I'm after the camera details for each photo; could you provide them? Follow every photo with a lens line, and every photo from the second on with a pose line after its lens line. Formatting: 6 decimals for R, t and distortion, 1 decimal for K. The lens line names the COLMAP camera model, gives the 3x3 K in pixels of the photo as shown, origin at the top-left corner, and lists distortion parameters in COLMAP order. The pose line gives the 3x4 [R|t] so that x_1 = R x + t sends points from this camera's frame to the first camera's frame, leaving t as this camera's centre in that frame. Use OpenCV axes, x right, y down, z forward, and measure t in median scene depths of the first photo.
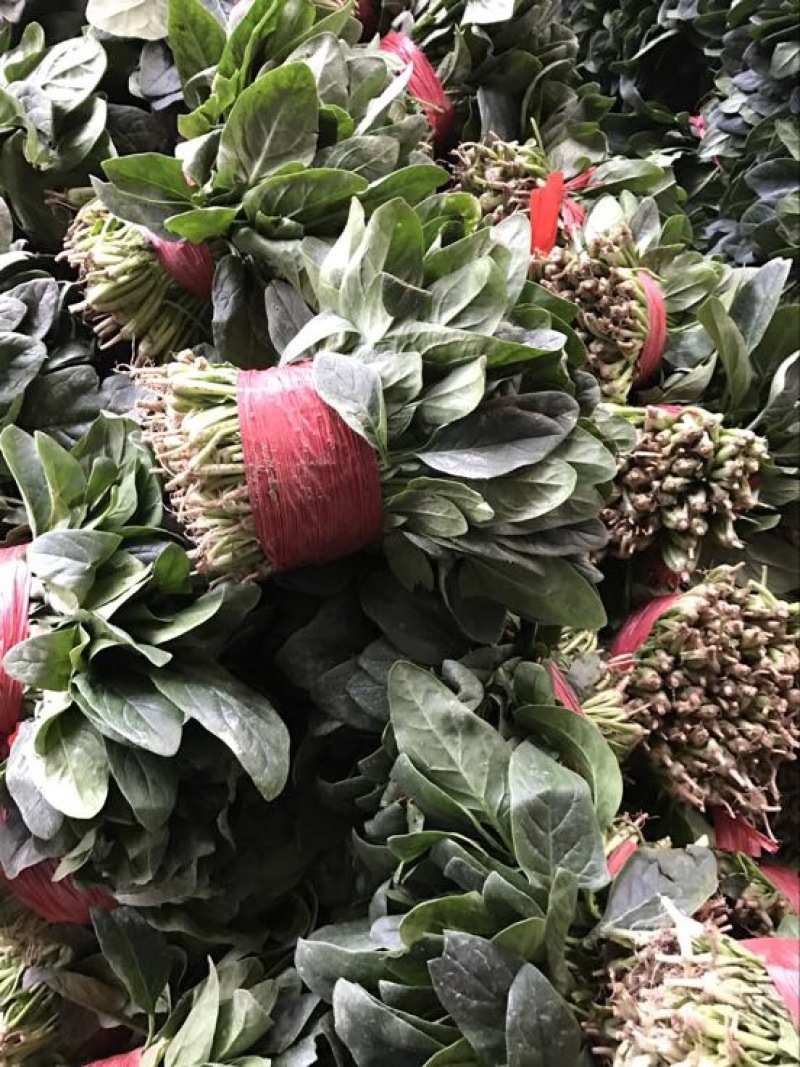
lens RADIAL K [[865.5, 0, 400.0], [0, 865.5, 533.5], [0, 0, 1]] dist [-0.002033, -0.005545]
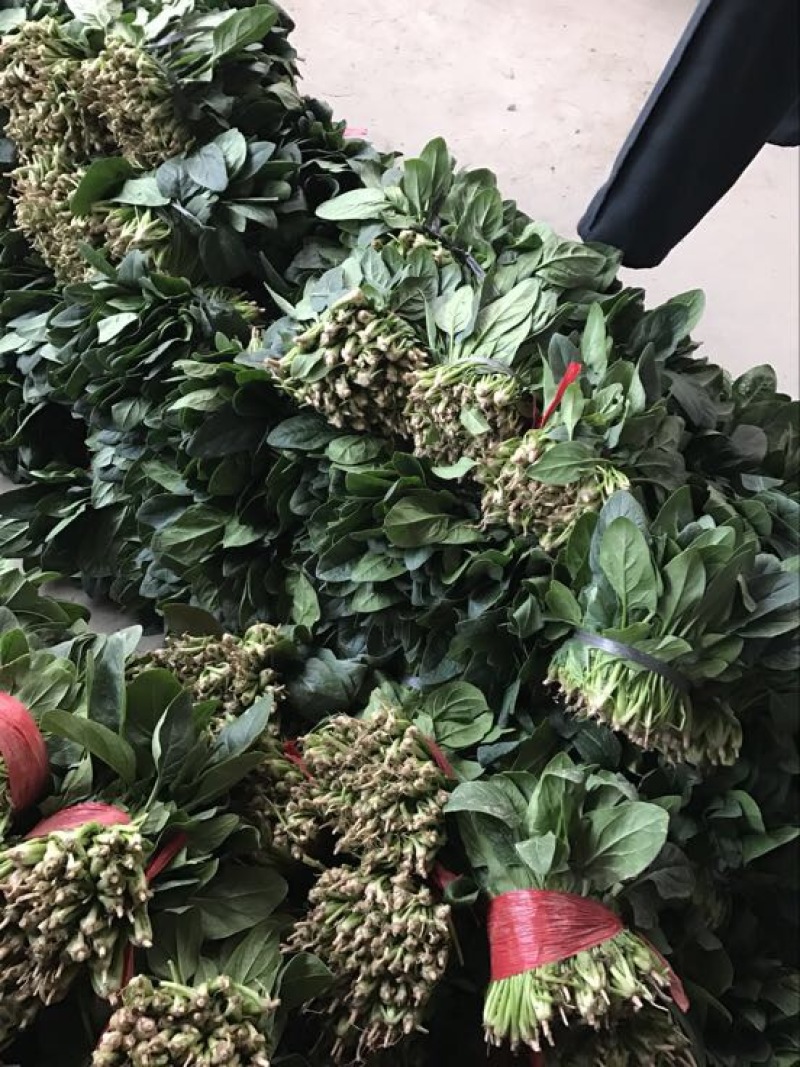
lens RADIAL K [[865.5, 0, 400.0], [0, 865.5, 533.5], [0, 0, 1]] dist [-0.002033, -0.005545]
pose [[0.868704, -0.353874, 0.346592, 0.407108], [0.426660, 0.890028, -0.160660, -0.107027], [-0.251623, 0.287443, 0.924155, -0.101033]]
